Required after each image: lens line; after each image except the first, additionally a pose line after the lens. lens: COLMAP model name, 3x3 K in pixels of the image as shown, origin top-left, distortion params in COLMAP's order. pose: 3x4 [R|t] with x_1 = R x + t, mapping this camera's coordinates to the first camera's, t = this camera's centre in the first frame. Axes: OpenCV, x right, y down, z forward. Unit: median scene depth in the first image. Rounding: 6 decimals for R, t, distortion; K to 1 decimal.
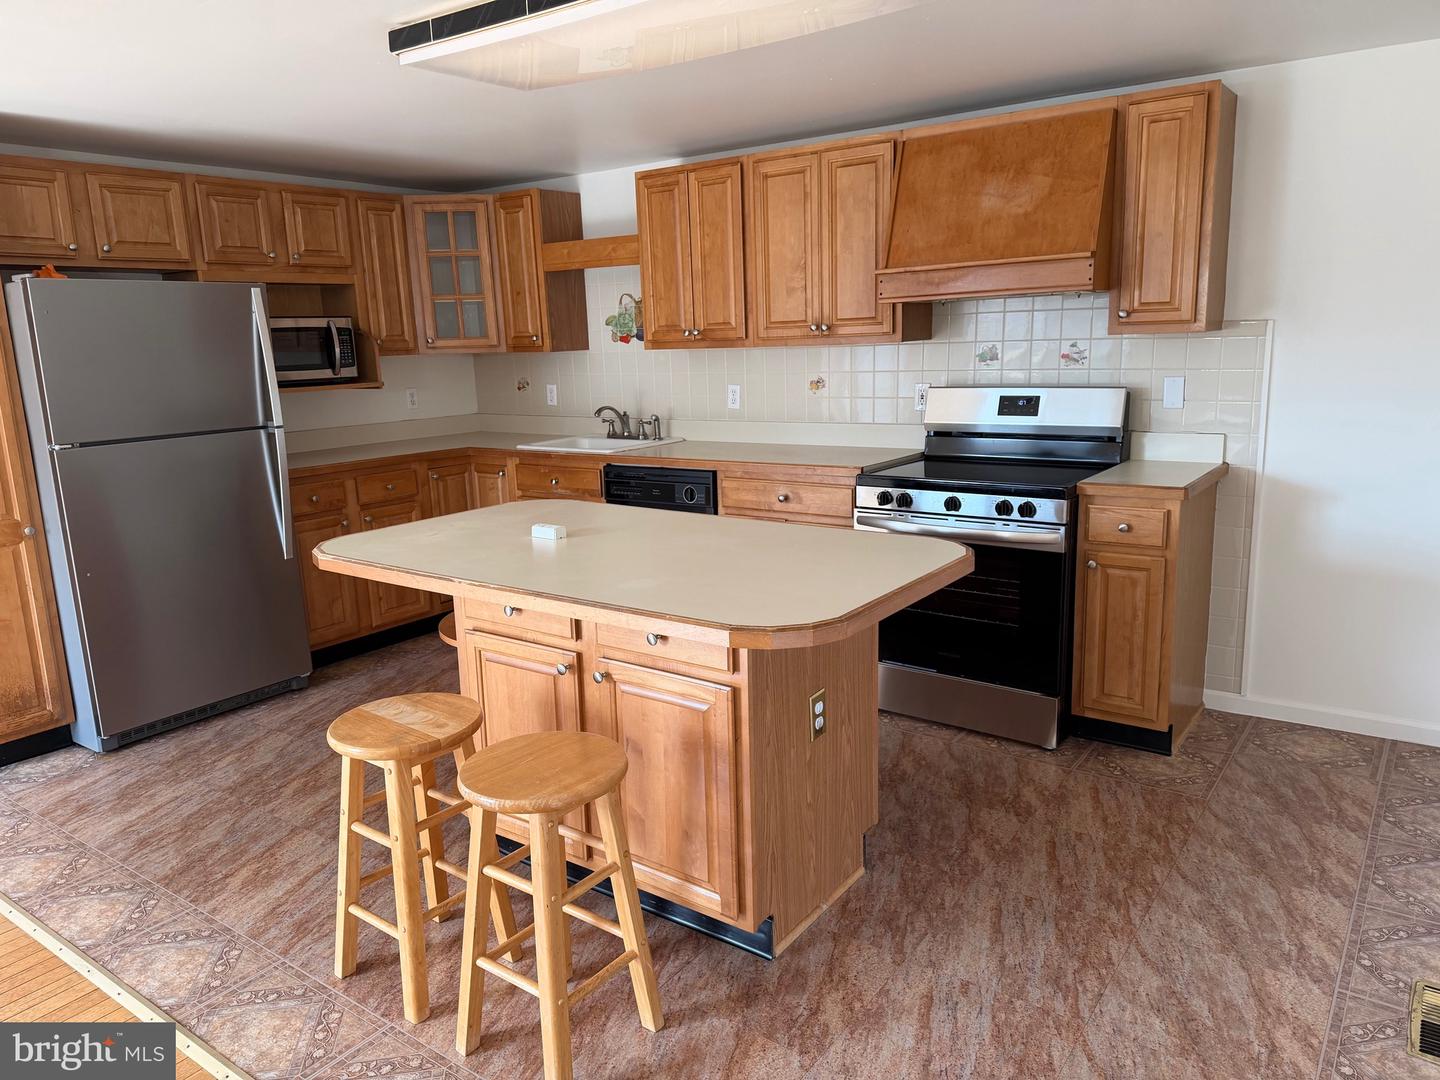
lens RADIAL K [[1015.0, 0, 720.0], [0, 1015.0, 540.0], [0, 0, 1]] dist [0.004745, -0.000944]
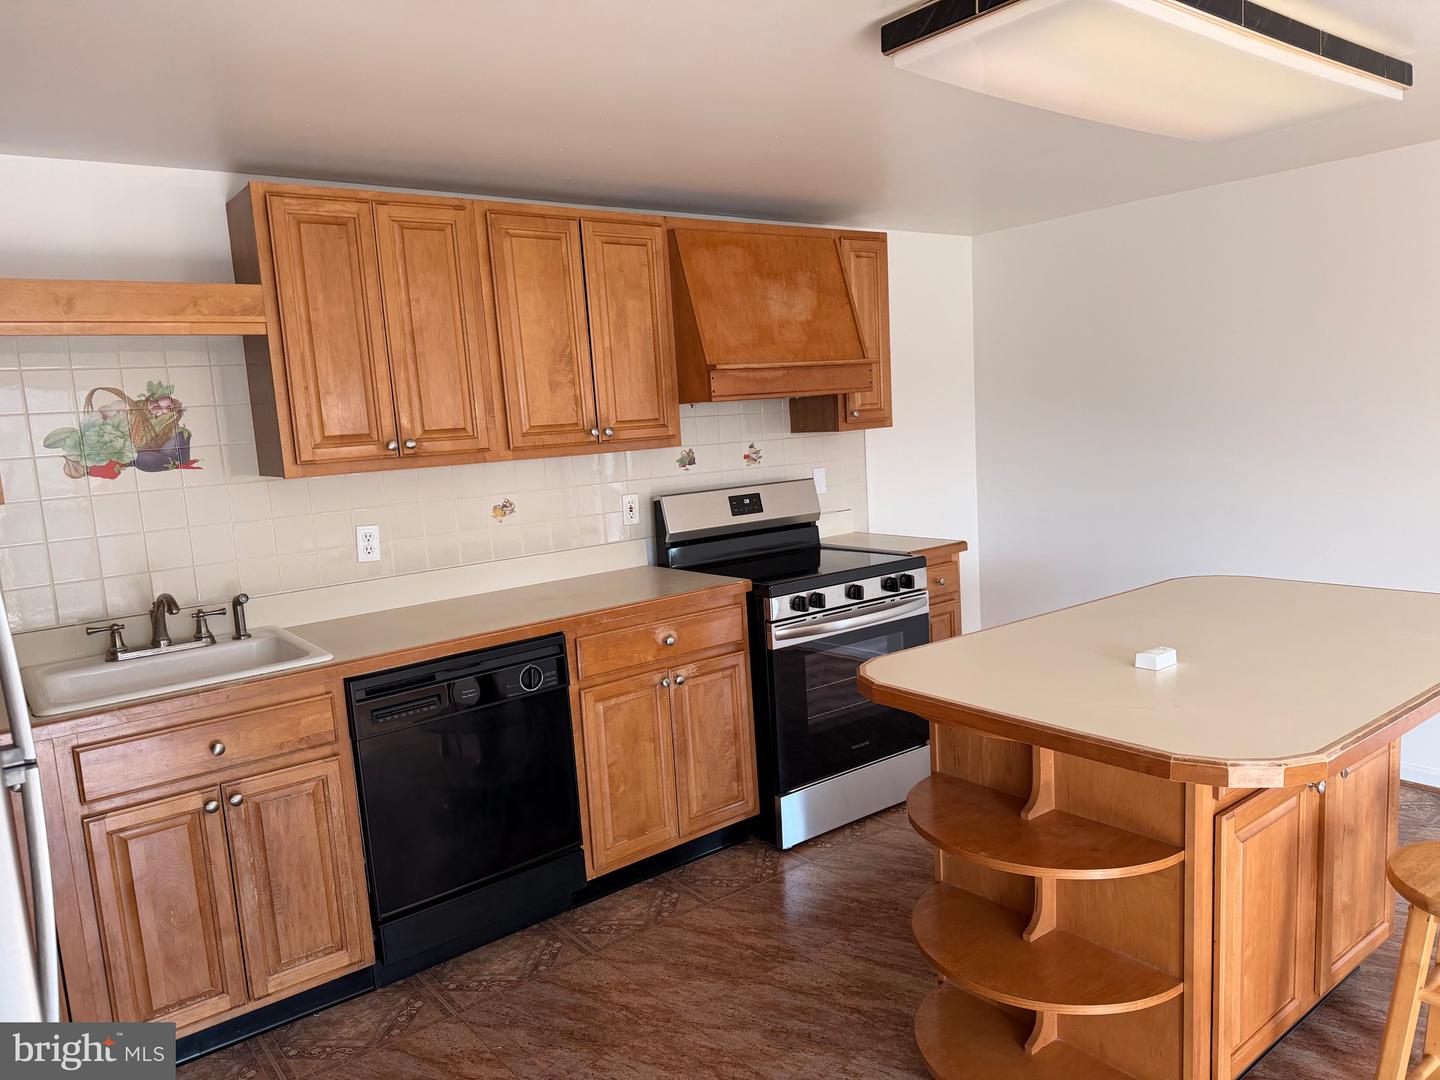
lens RADIAL K [[959.1, 0, 720.0], [0, 959.1, 540.0], [0, 0, 1]] dist [0.006918, 0.000744]
pose [[0.301643, -0.101920, 0.947958, -0.636955], [0.239997, 0.970371, 0.027962, -0.129774], [-0.922720, 0.219073, 0.317166, 0.720417]]
